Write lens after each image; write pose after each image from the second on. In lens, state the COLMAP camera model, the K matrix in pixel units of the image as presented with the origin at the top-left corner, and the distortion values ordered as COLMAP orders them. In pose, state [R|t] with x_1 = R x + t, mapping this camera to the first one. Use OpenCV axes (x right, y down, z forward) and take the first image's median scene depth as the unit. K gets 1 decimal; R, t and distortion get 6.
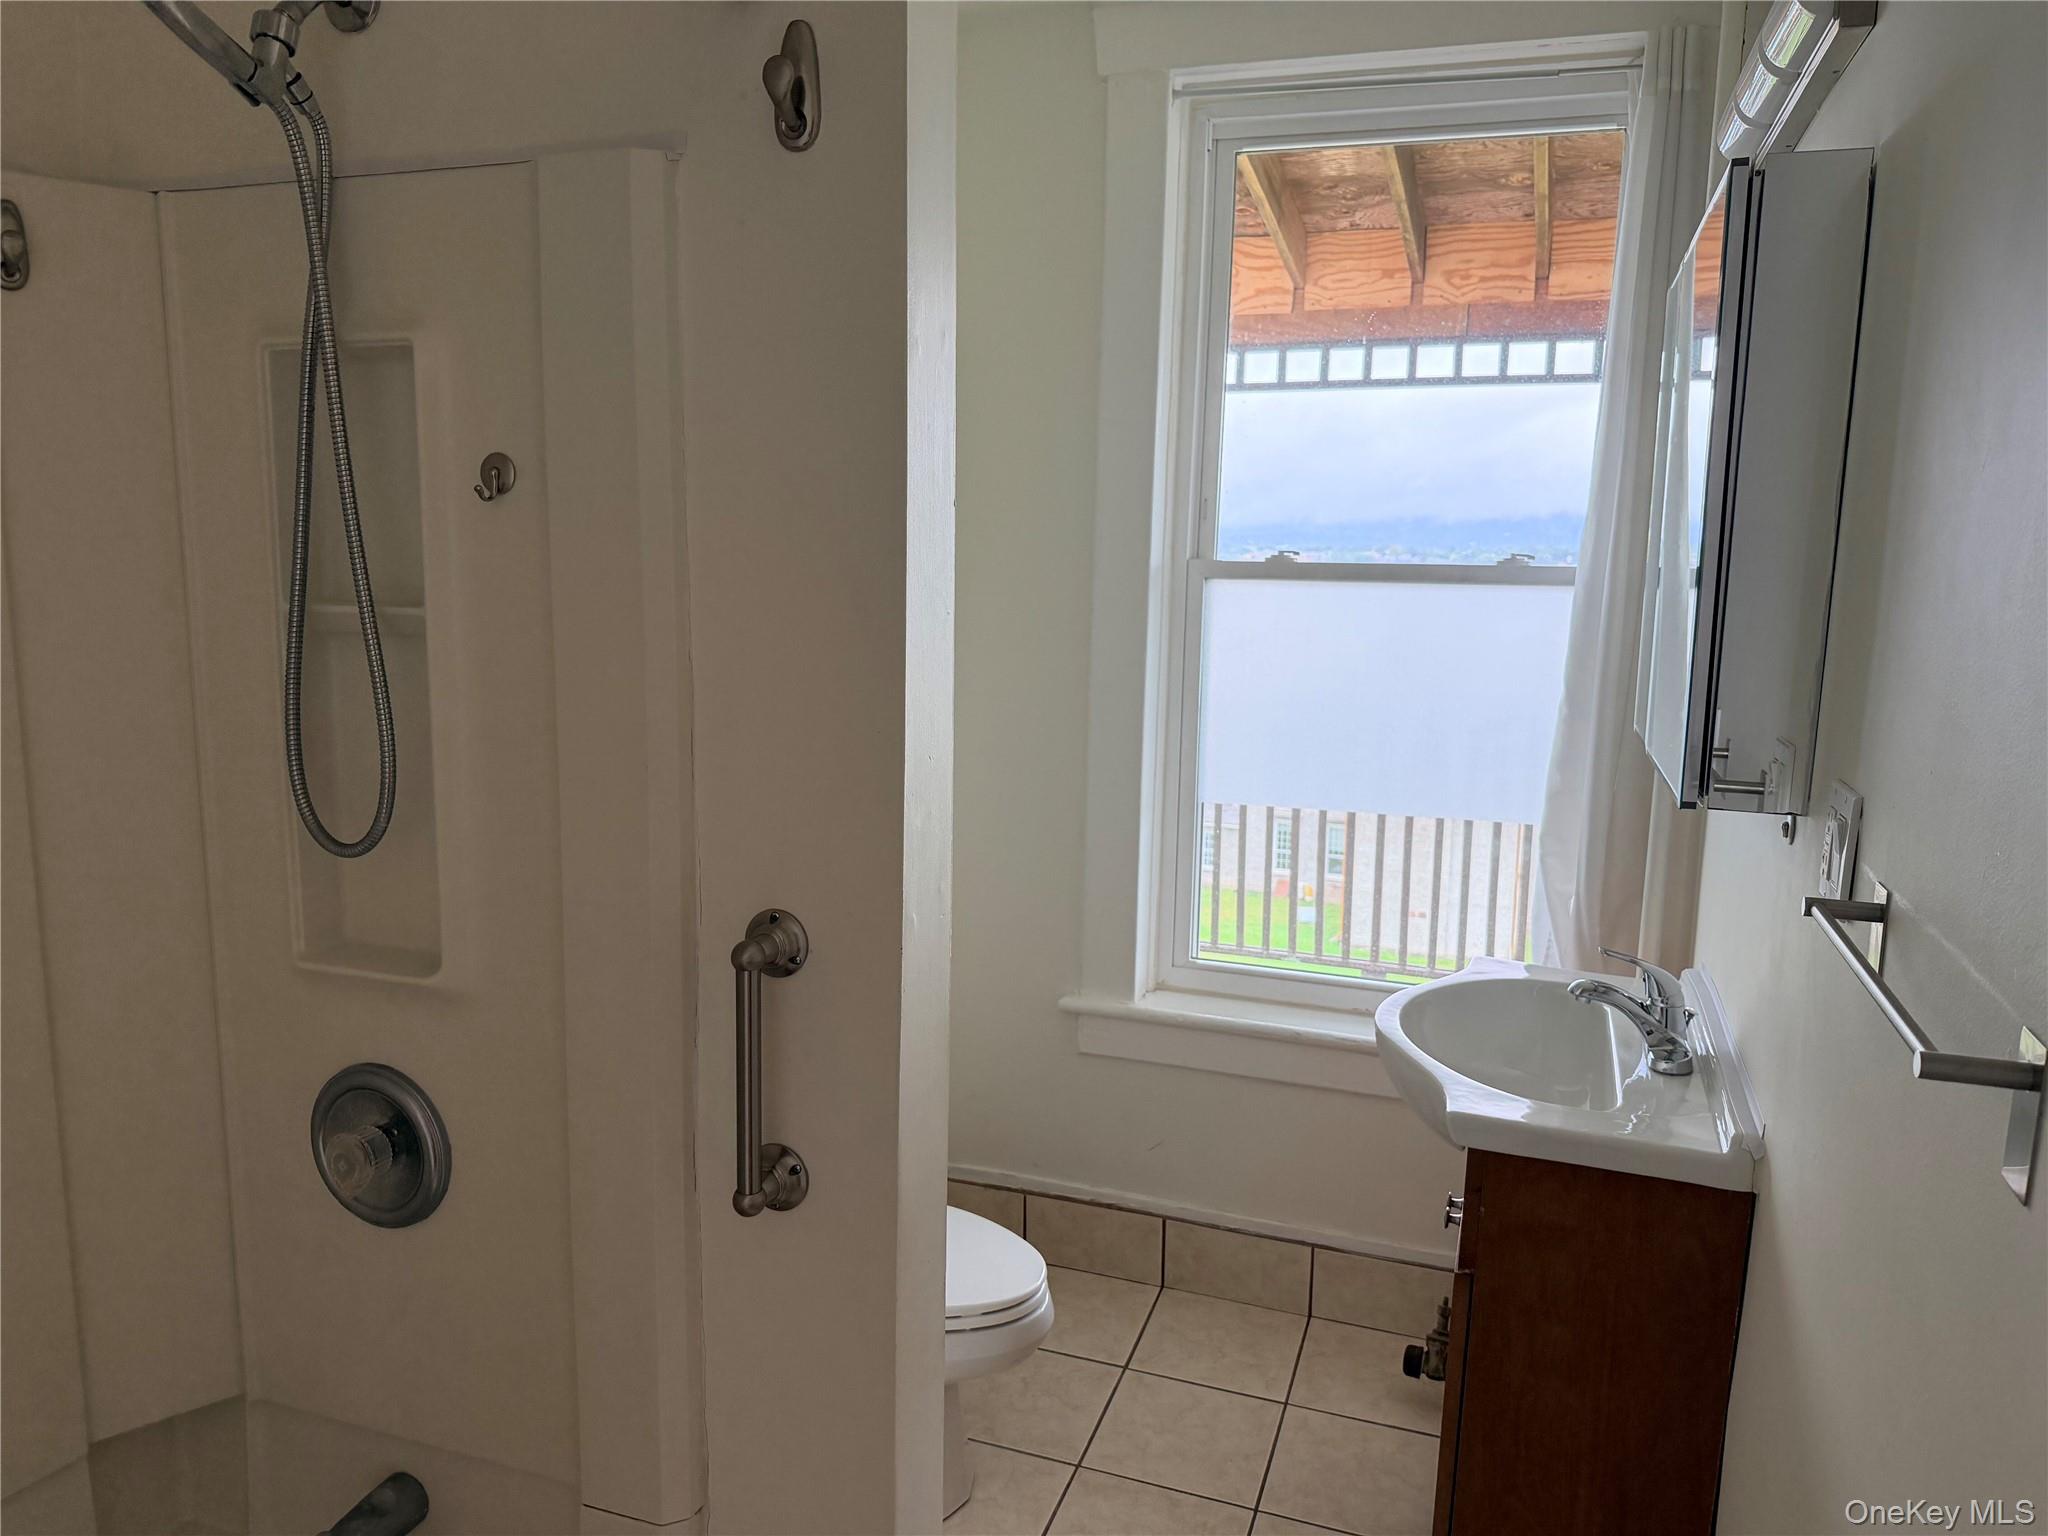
lens RADIAL K [[1425.7, 0, 1030.6], [0, 1425.7, 754.3], [0, 0, 1]] dist [0.096057, -0.163579]
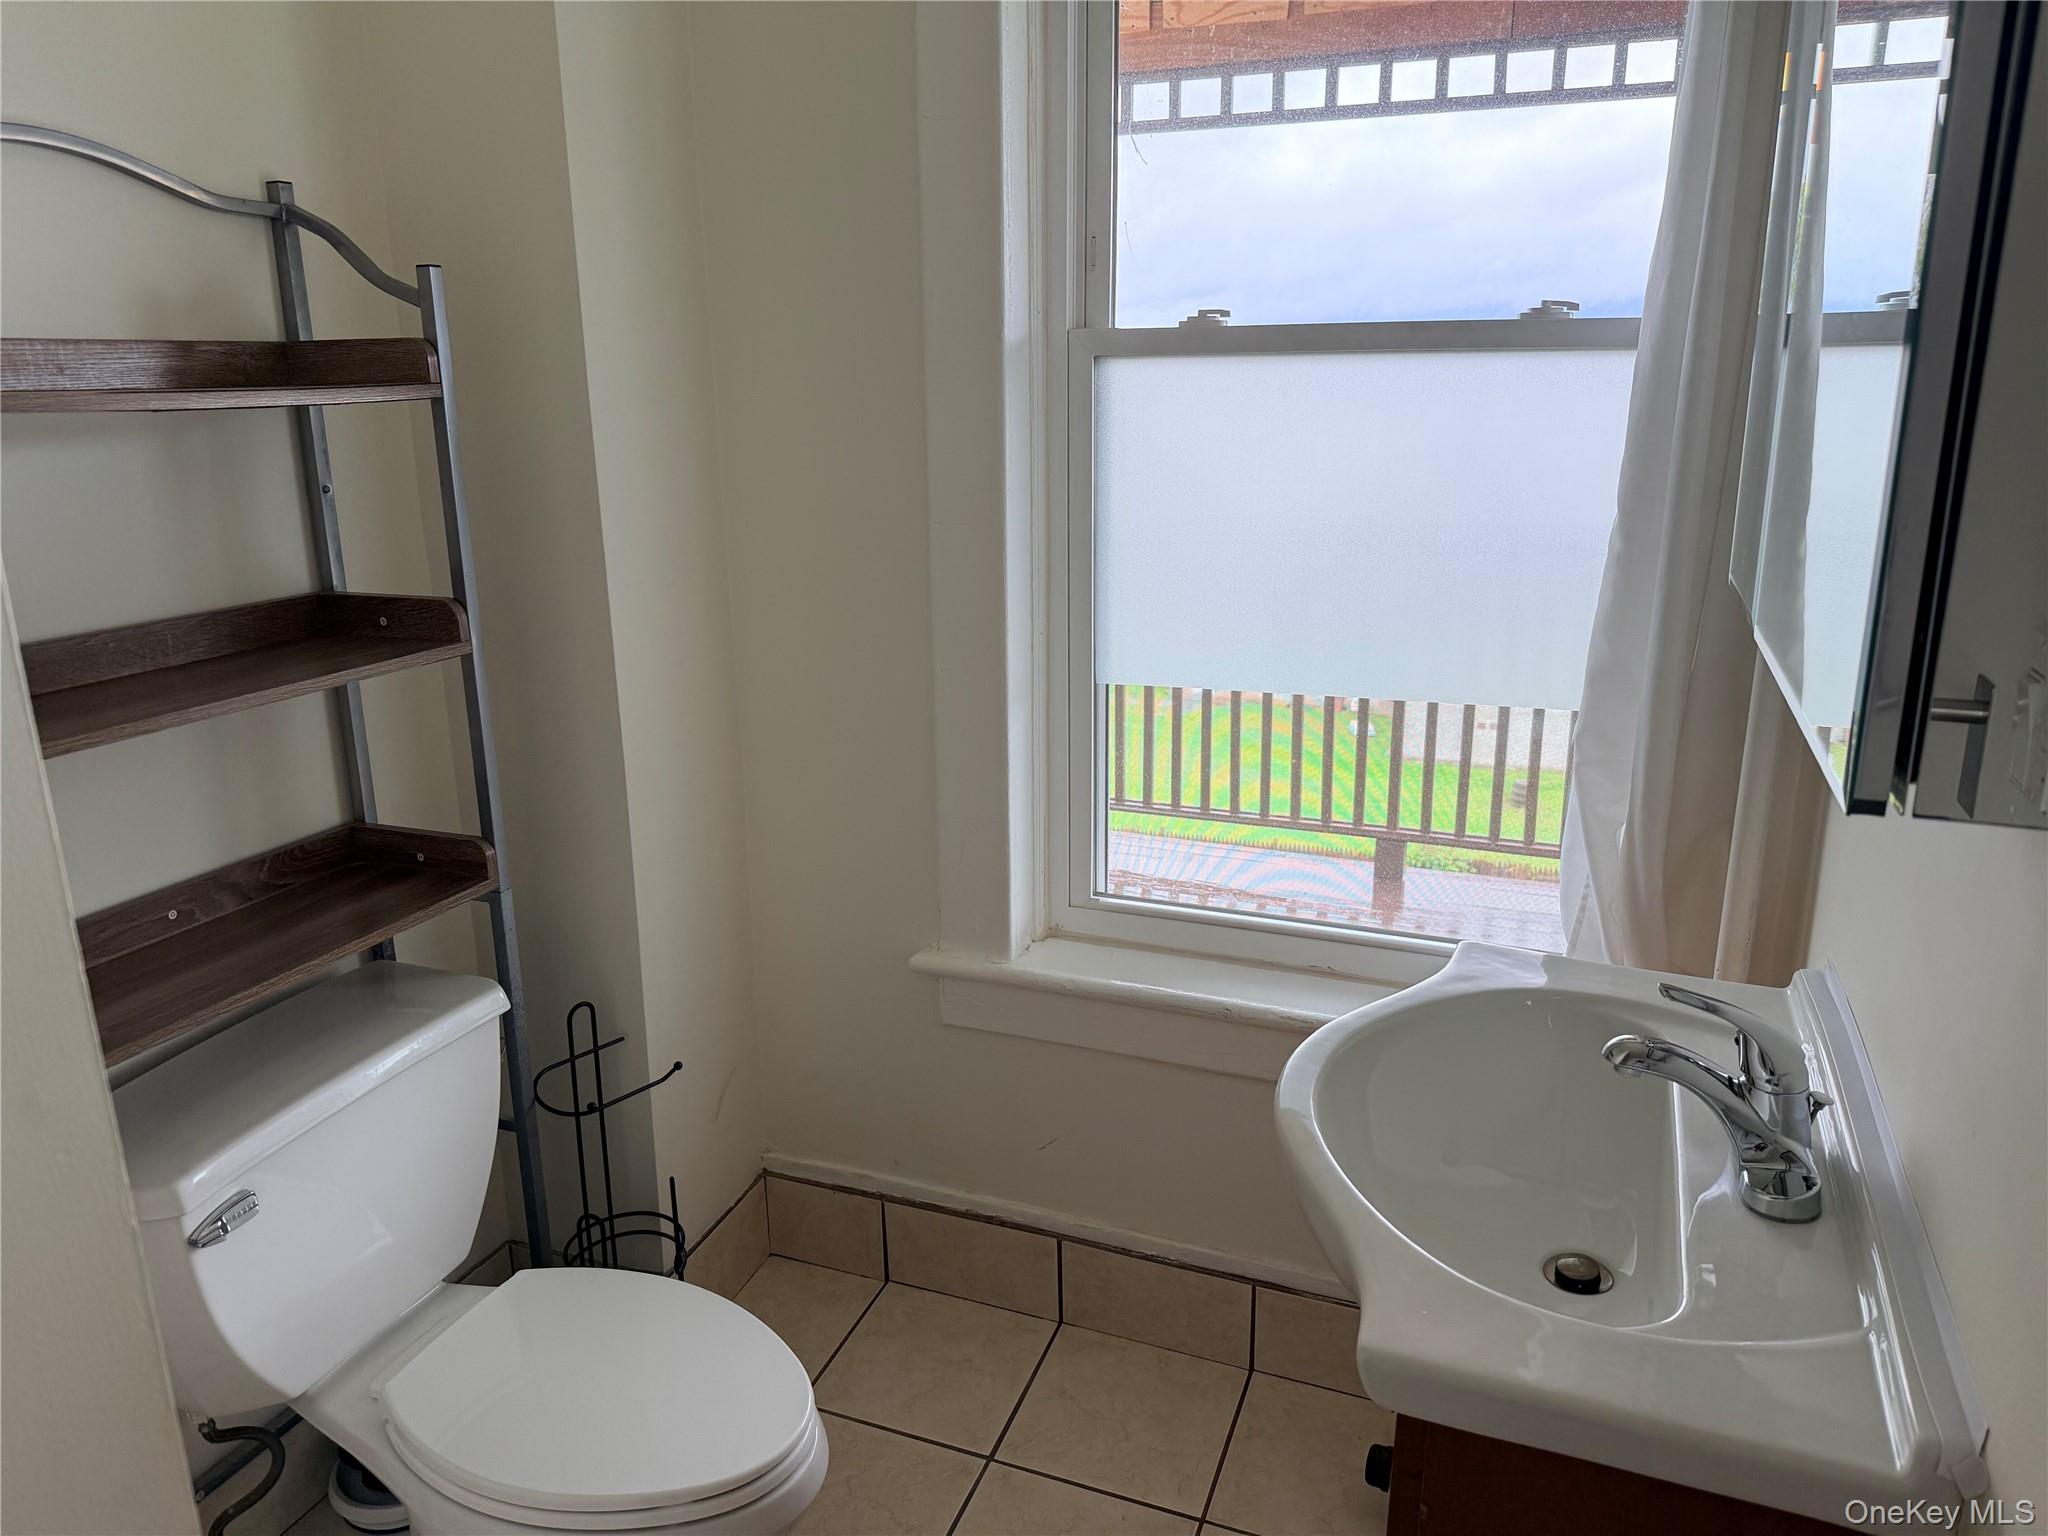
lens RADIAL K [[1425.7, 0, 1030.6], [0, 1425.7, 754.3], [0, 0, 1]] dist [0.096057, -0.163579]
pose [[0.998967, -0.021452, -0.040050, 0.116871], [0.026331, 0.991735, 0.125569, -0.022457], [0.037025, -0.126494, 0.991276, 0.298407]]
